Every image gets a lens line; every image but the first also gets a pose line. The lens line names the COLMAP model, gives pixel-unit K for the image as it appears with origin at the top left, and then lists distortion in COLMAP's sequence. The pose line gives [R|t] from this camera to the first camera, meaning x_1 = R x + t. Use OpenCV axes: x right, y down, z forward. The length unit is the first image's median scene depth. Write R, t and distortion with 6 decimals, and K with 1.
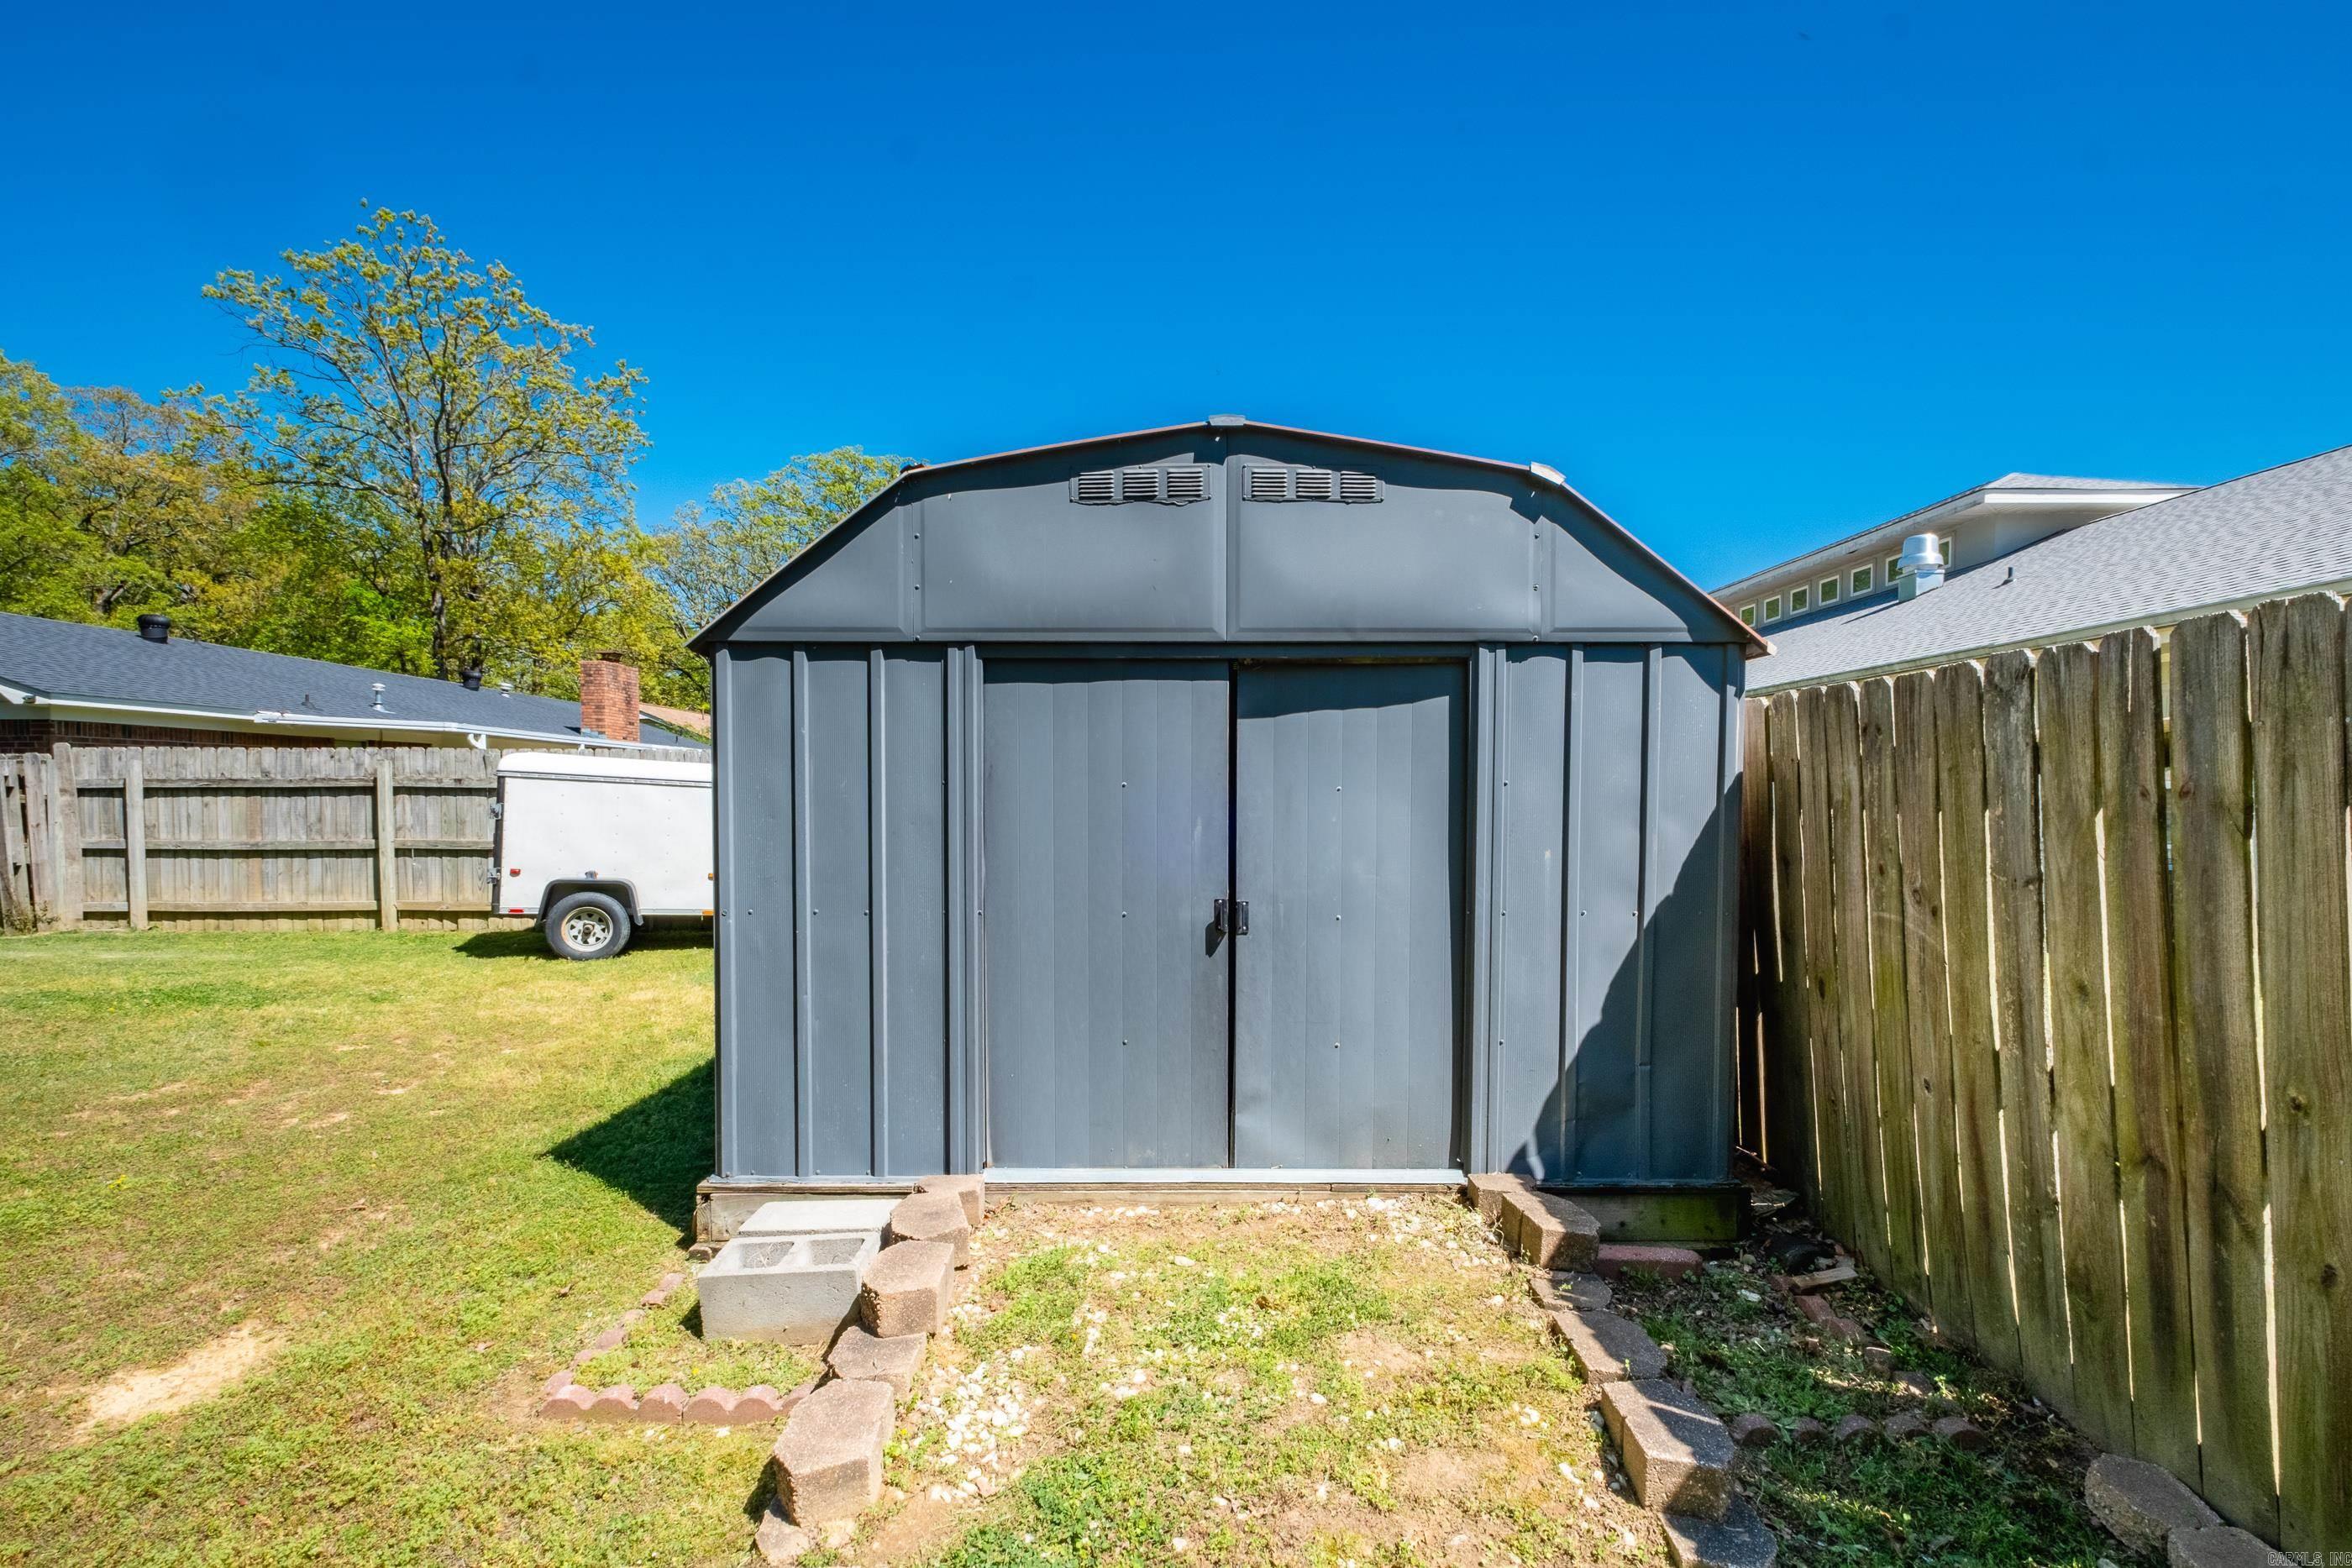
lens RADIAL K [[1009.4, 0, 1189.7], [0, 1009.4, 787.9], [0, 0, 1]] dist [0.005620, -0.005349]
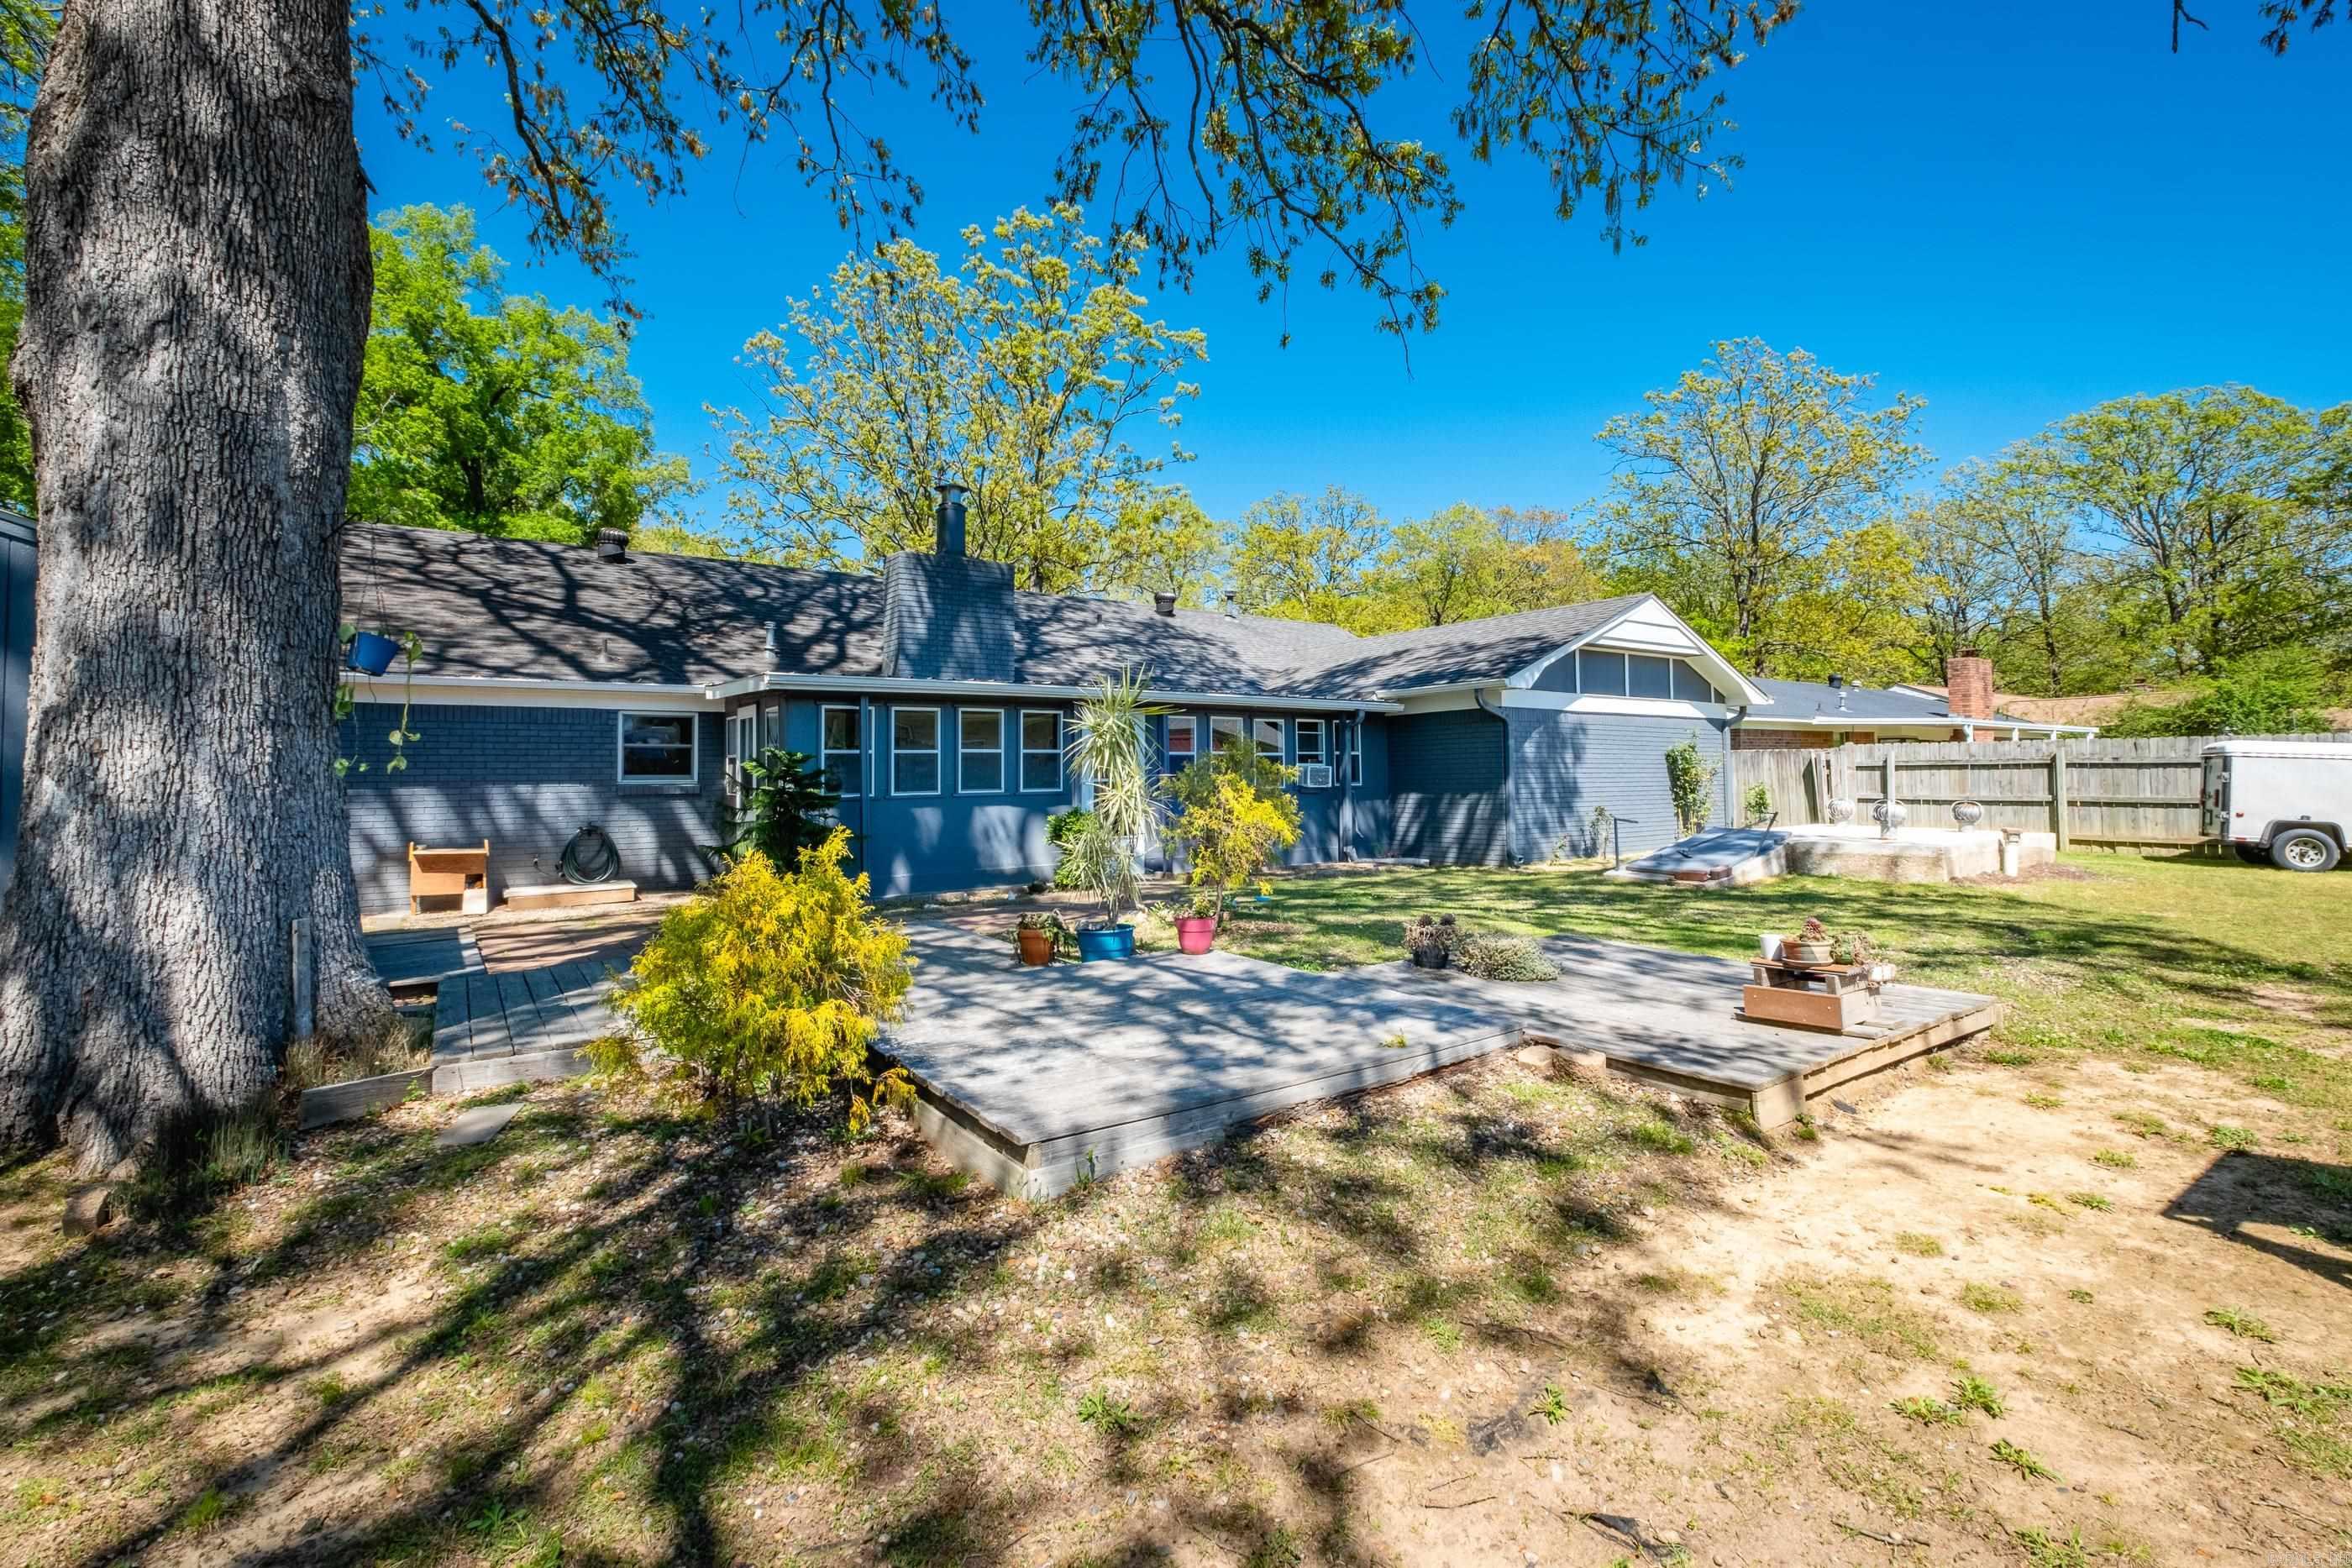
lens RADIAL K [[1009.4, 0, 1189.7], [0, 1009.4, 787.9], [0, 0, 1]] dist [0.005620, -0.005349]
pose [[0.571220, 0.004607, -0.820784, -0.257849], [0.018290, 0.999665, 0.018340, -0.016918], [0.820594, -0.025489, 0.570944, -1.098904]]
